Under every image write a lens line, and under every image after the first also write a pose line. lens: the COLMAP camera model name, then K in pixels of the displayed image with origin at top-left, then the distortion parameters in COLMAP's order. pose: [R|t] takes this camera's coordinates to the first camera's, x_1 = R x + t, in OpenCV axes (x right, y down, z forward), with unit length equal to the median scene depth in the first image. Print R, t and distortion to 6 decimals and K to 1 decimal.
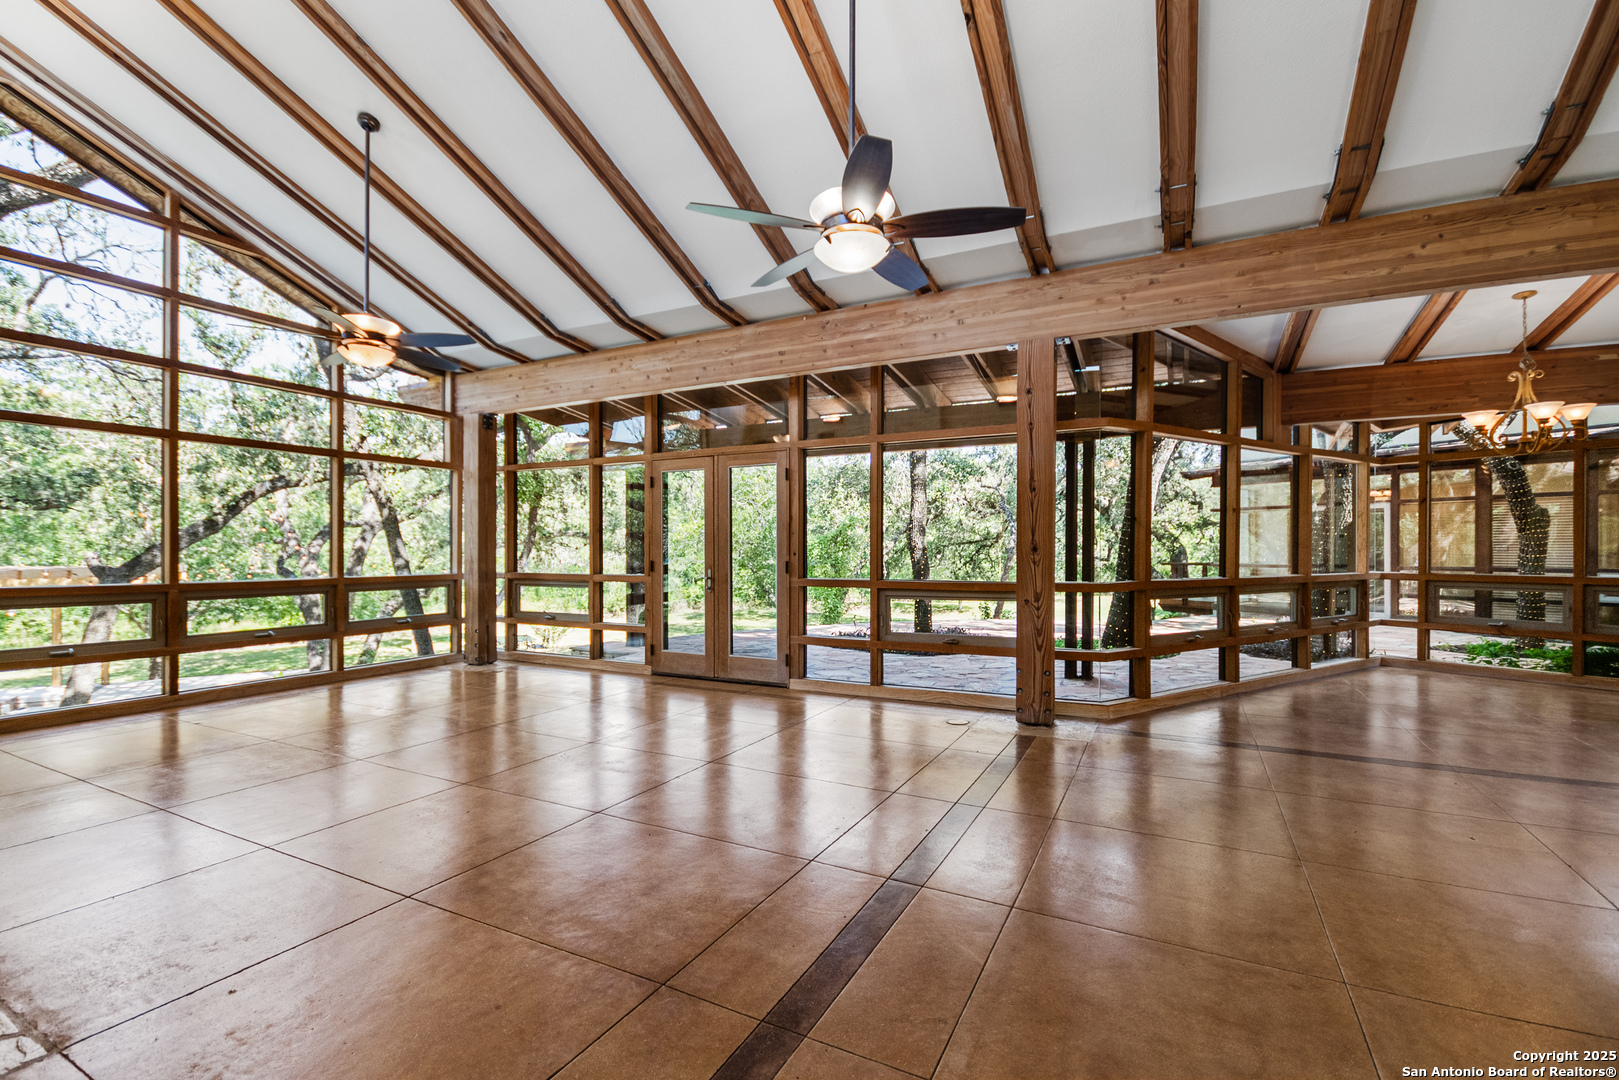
lens RADIAL K [[720.7, 0, 808.0], [0, 720.7, 551.7], [0, 0, 1]] dist [0.010387, -0.002902]
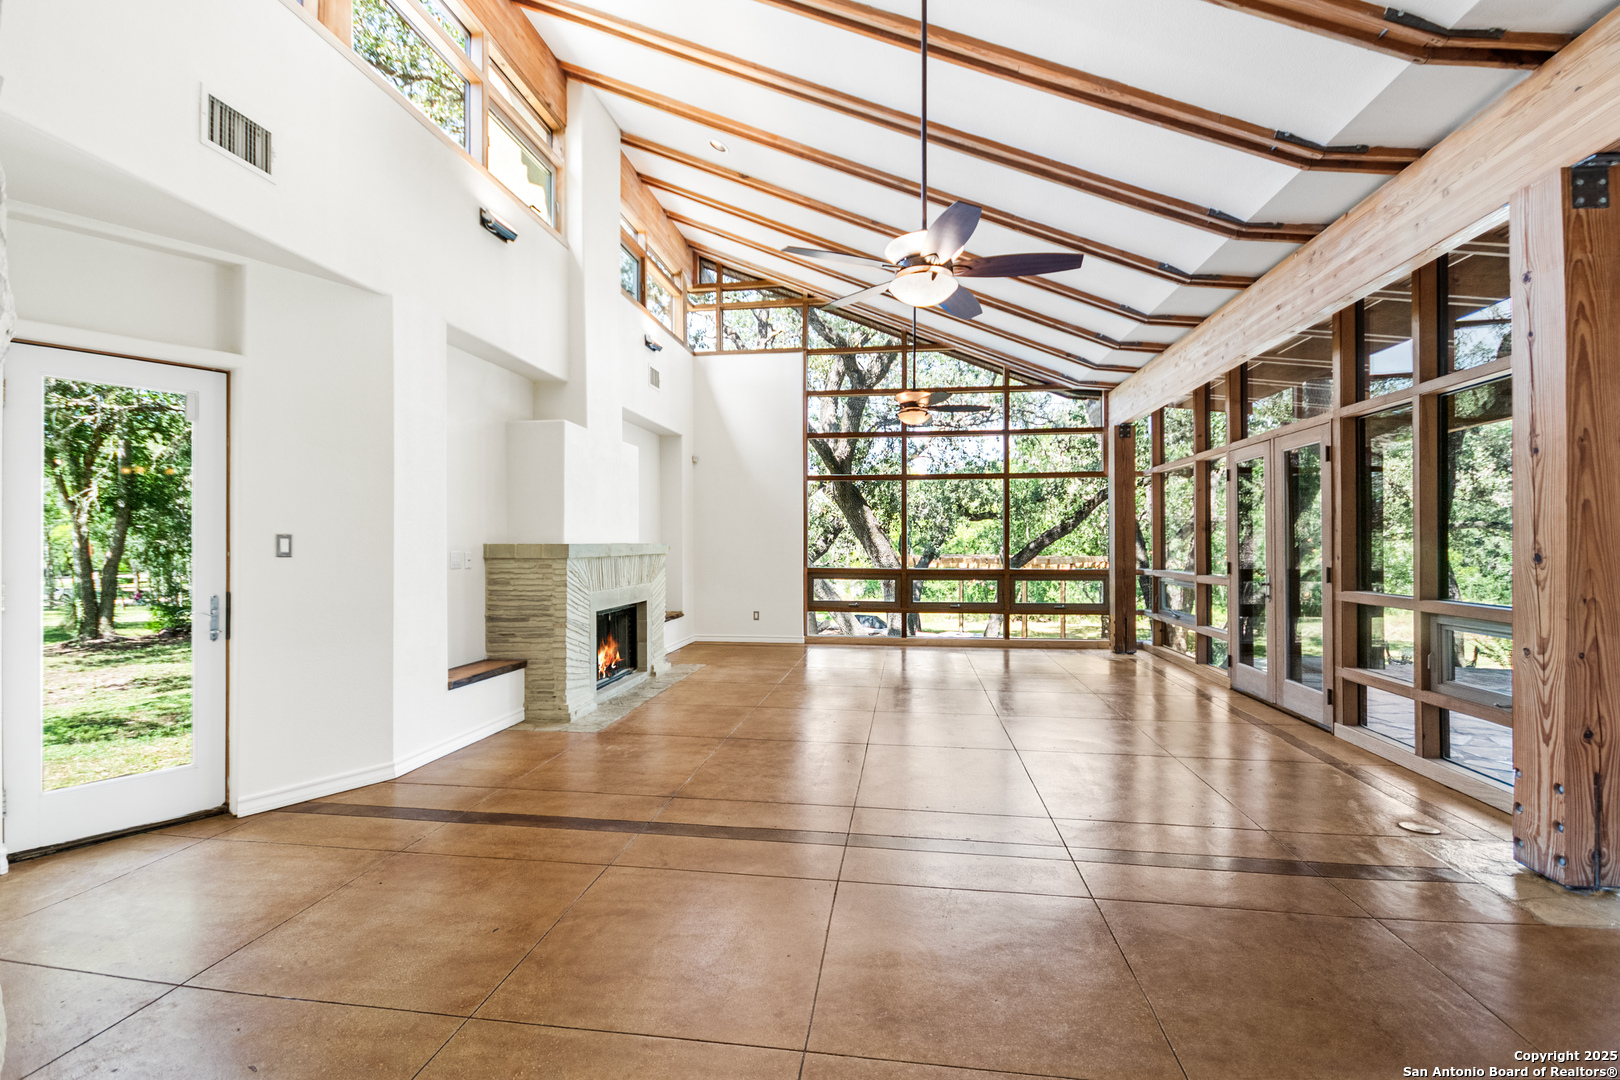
lens RADIAL K [[721.1, 0, 806.9], [0, 721.1, 542.0], [0, 0, 1]] dist [0.010387, -0.002902]
pose [[0.339790, -0.001286, -0.940500, 0.541218], [-0.000722, 0.999998, -0.001628, -0.012617], [0.940501, 0.001232, 0.339789, 0.234551]]
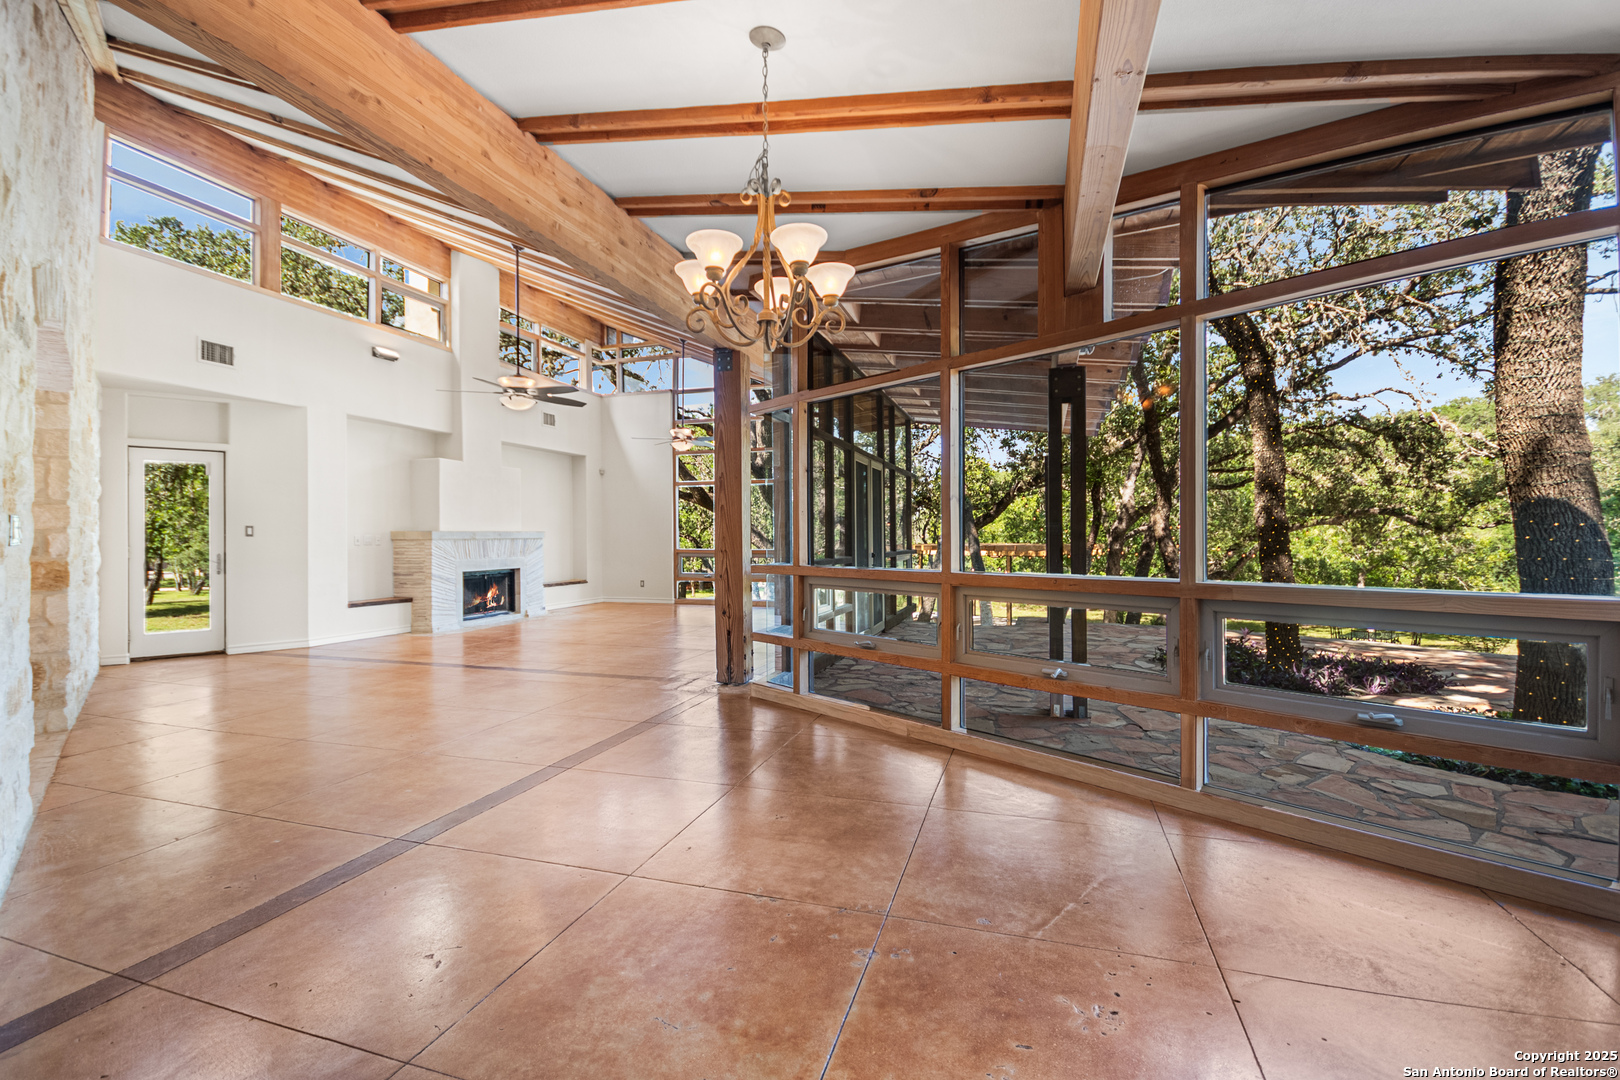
lens RADIAL K [[721.1, 0, 804.2], [0, 721.1, 530.8], [0, 0, 1]] dist [0.010387, -0.002902]
pose [[0.153168, -0.009081, -0.988159, 1.253219], [0.006724, 0.999944, -0.008147, 0.006227], [0.988177, -0.005397, 0.153220, 0.808044]]
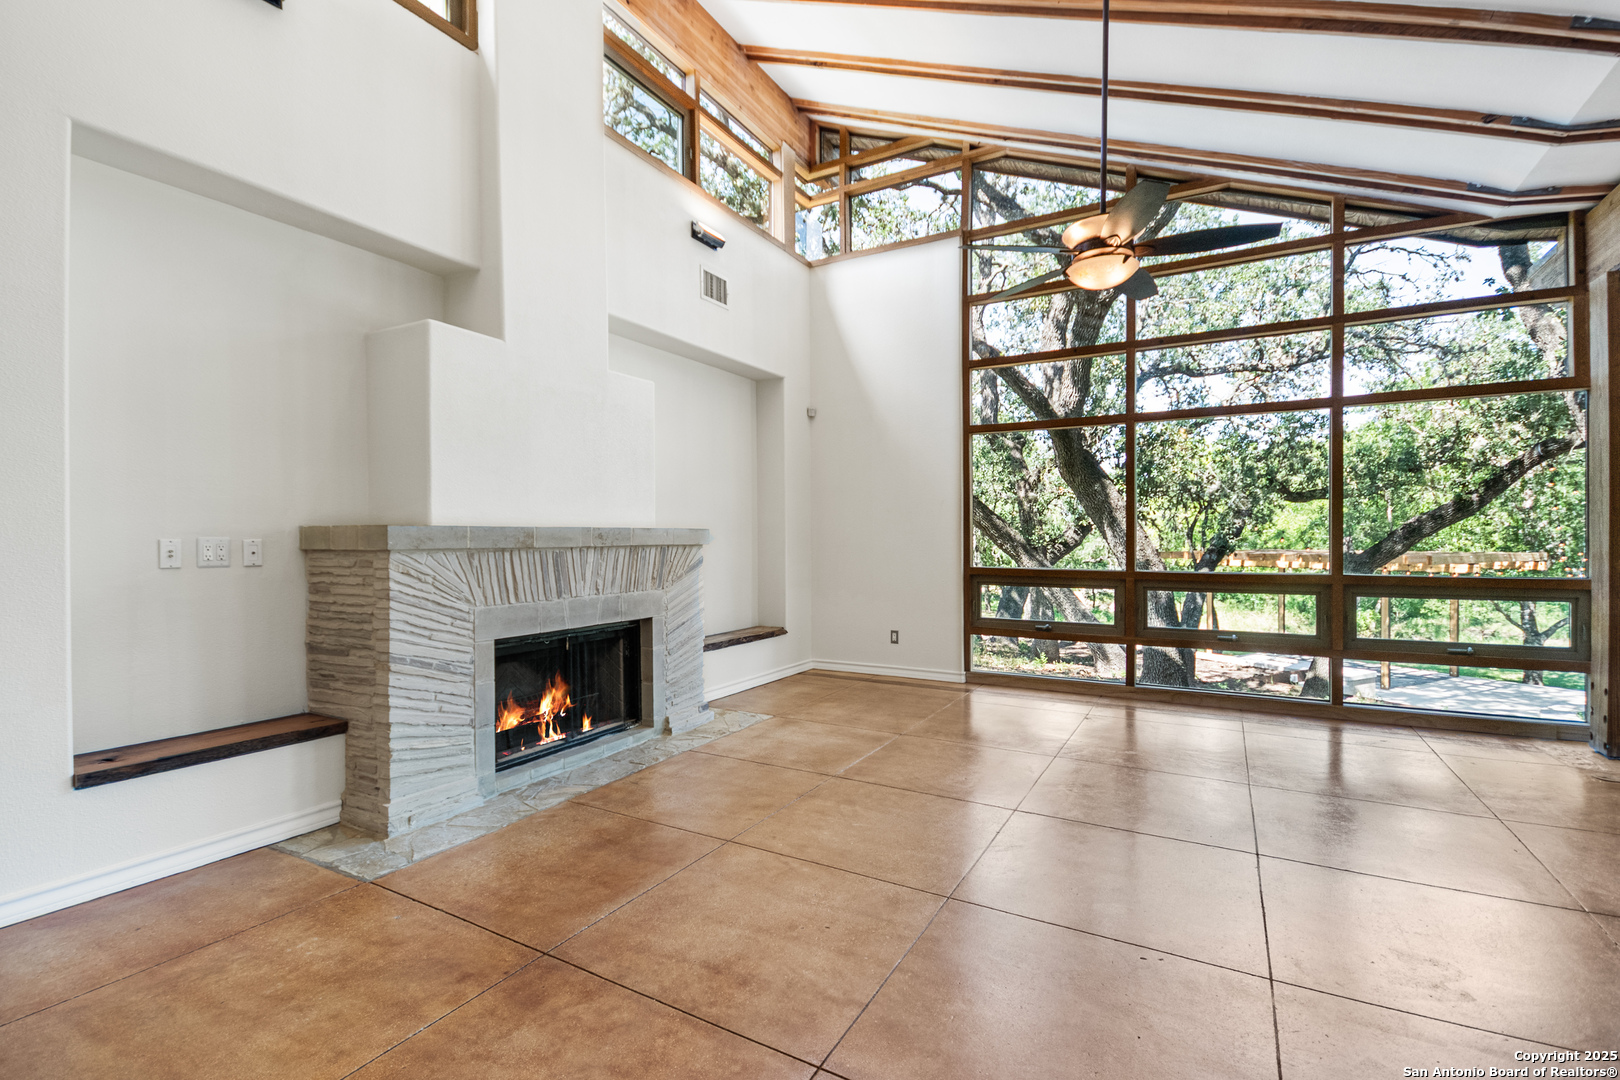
lens RADIAL K [[721.1, 0, 808.5], [0, 721.1, 543.9], [0, 0, 1]] dist [0.010387, -0.002902]
pose [[-0.035728, 0.009473, -0.999317, 0.104893], [0.001325, 0.999955, 0.009431, -0.003063], [0.999361, -0.000988, -0.035739, 0.572261]]
